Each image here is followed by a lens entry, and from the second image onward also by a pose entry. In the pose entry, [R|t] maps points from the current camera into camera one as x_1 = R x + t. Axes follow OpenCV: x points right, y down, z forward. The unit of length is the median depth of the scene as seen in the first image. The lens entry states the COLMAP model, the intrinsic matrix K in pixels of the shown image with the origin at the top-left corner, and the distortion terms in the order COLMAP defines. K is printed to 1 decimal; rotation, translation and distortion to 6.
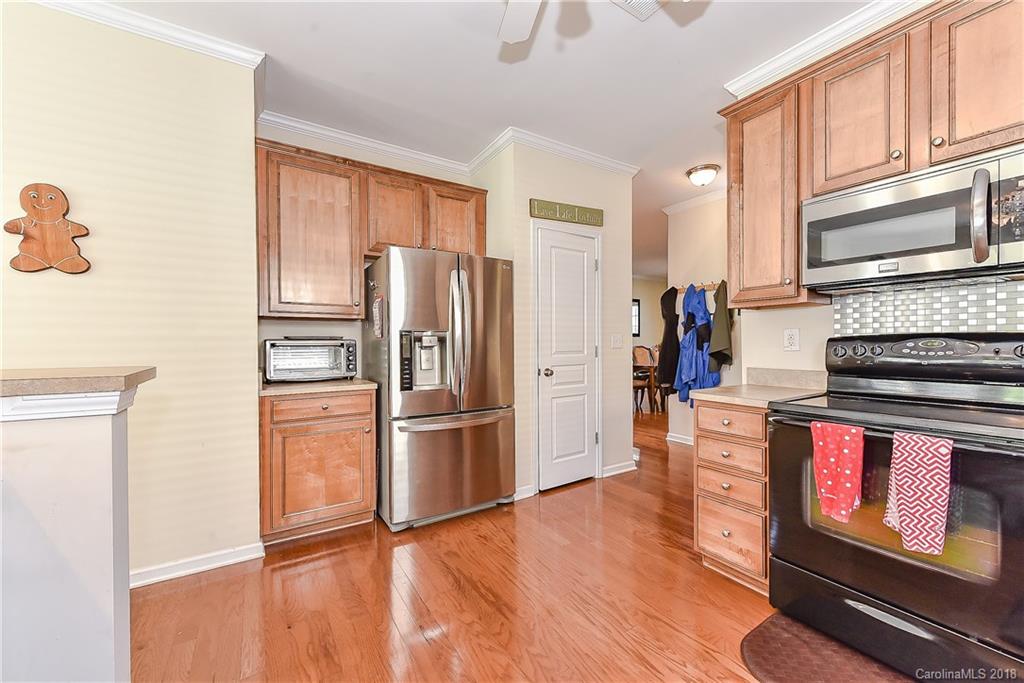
lens RADIAL K [[411.5, 0, 512.0], [0, 411.5, 341.5], [0, 0, 1]] dist [0.021772, 0.000012]
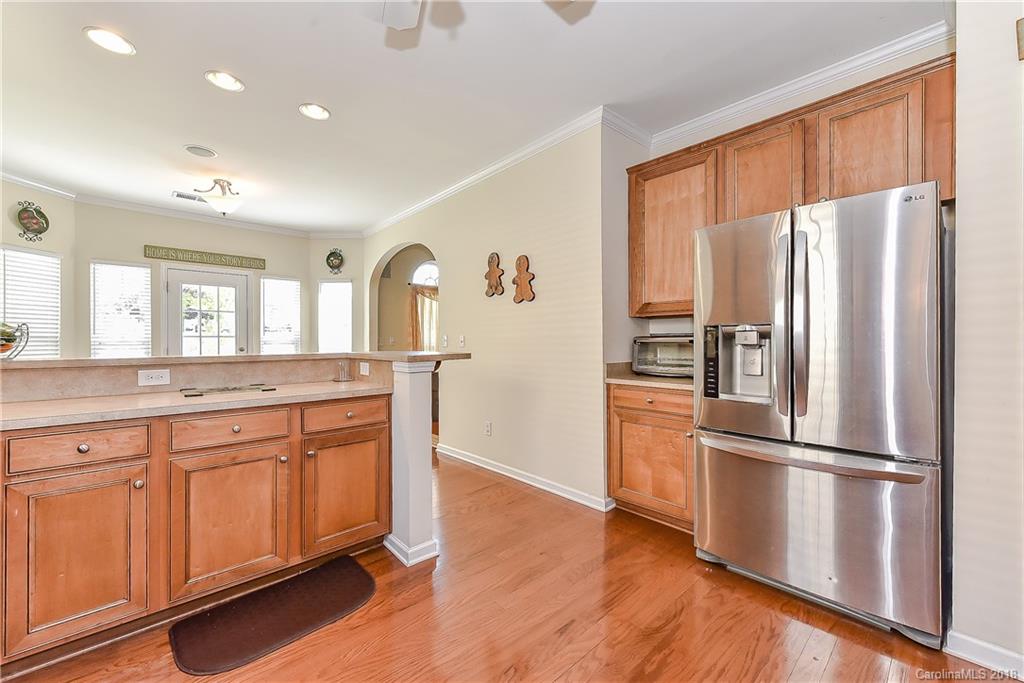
lens RADIAL K [[406.2, 0, 504.1], [0, 406.2, 341.0], [0, 0, 1]] dist [0.001360, -0.000001]
pose [[0.162492, 0.006296, -0.986690, 0.522851], [0.004460, 0.999965, 0.007116, -0.002662], [0.986700, -0.005557, 0.162458, 0.488501]]
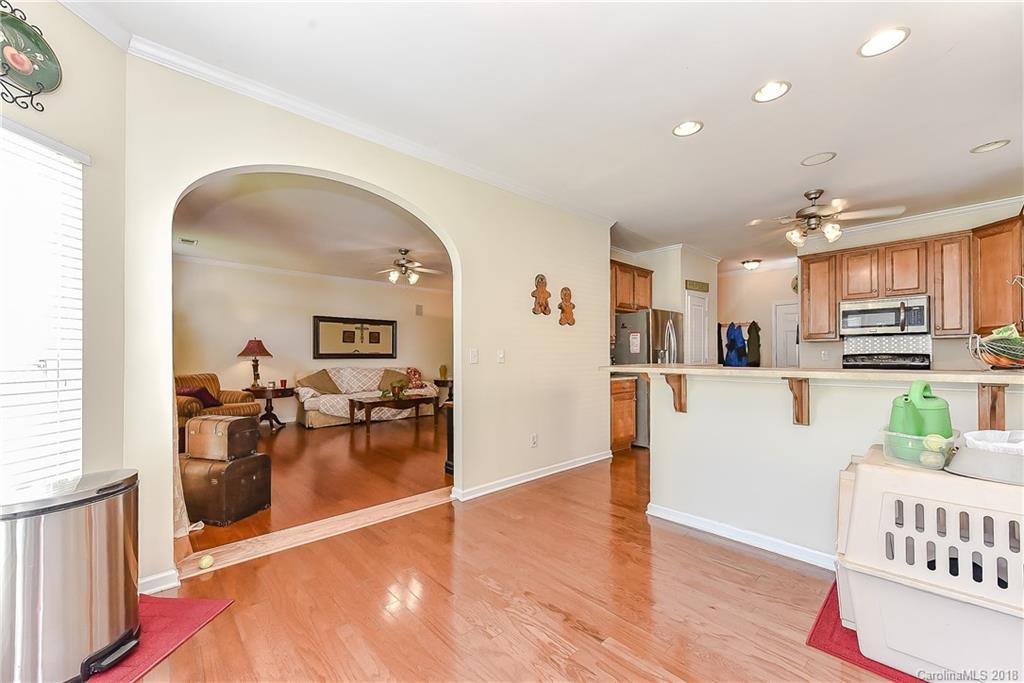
lens RADIAL K [[405.4, 0, 513.6], [0, 405.4, 355.2], [0, 0, 1]] dist [0.000386, -0.000028]
pose [[0.984653, 0.005383, 0.174441, -1.395608], [-0.004987, 0.999984, -0.002704, 0.008330], [-0.174453, 0.001793, 0.984664, -0.903815]]
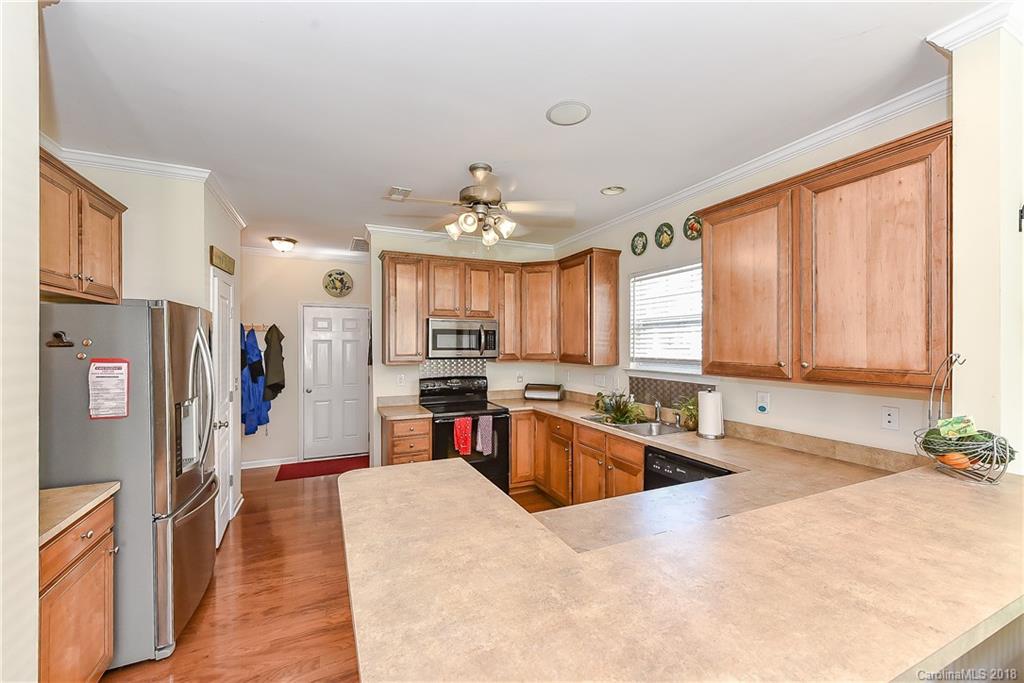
lens RADIAL K [[406.5, 0, 509.8], [0, 406.5, 347.6], [0, 0, 1]] dist [0.001747, 0.000120]
pose [[0.138461, -0.000760, 0.990368, -1.052626], [-0.003393, 0.999993, 0.001242, -0.150832], [-0.990362, -0.003532, 0.138458, 0.243600]]
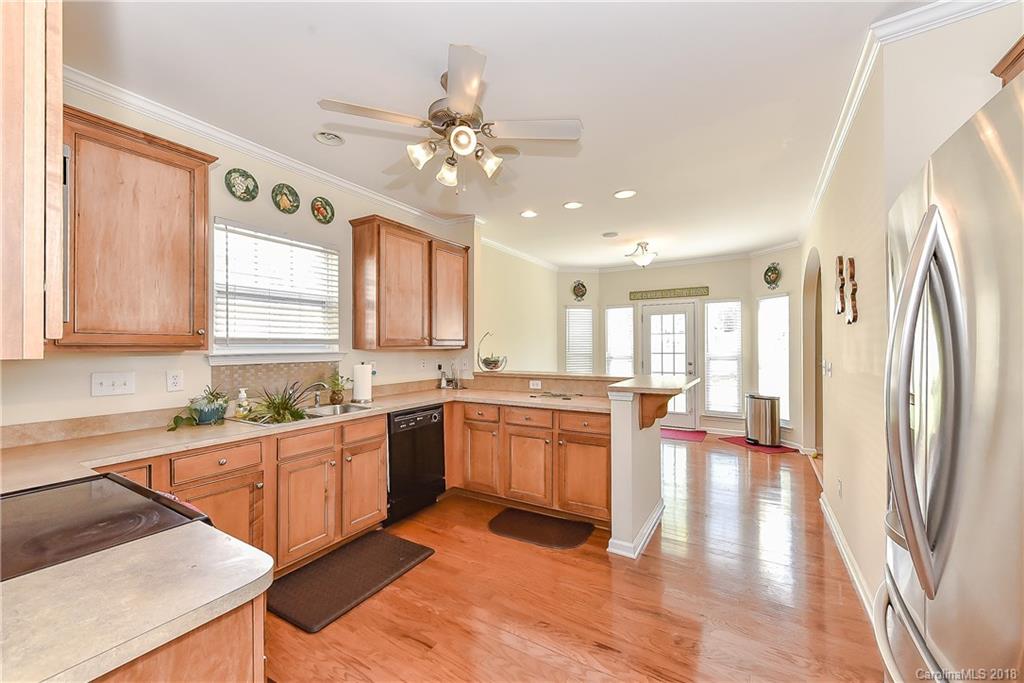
lens RADIAL K [[398.1, 0, 509.6], [0, 398.1, 343.6], [0, 0, 1]] dist [0.000977, -0.000166]
pose [[-0.898287, 0.008169, -0.439334, 0.348342], [0.012692, 0.999892, -0.007358, -0.078234], [0.439226, -0.012186, -0.898294, 1.301800]]
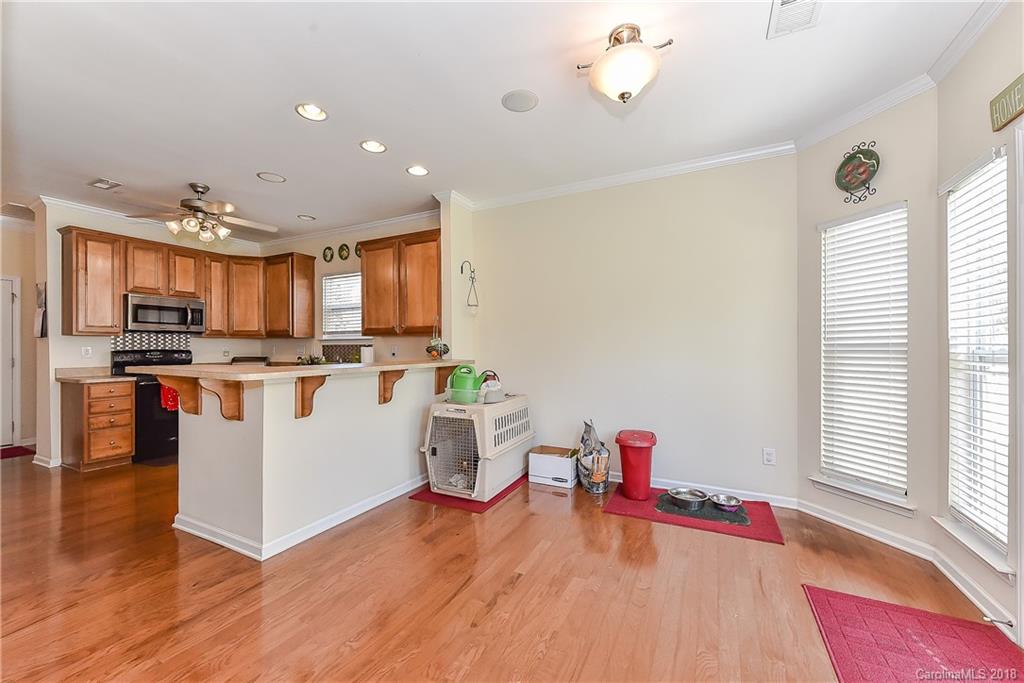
lens RADIAL K [[398.1, 0, 509.6], [0, 398.1, 343.6], [0, 0, 1]] dist [0.000977, -0.000166]
pose [[-0.508863, 0.013666, 0.860739, -1.887649], [0.004831, 0.999904, -0.013020, -0.009626], [-0.860834, -0.002467, -0.508880, 0.232860]]
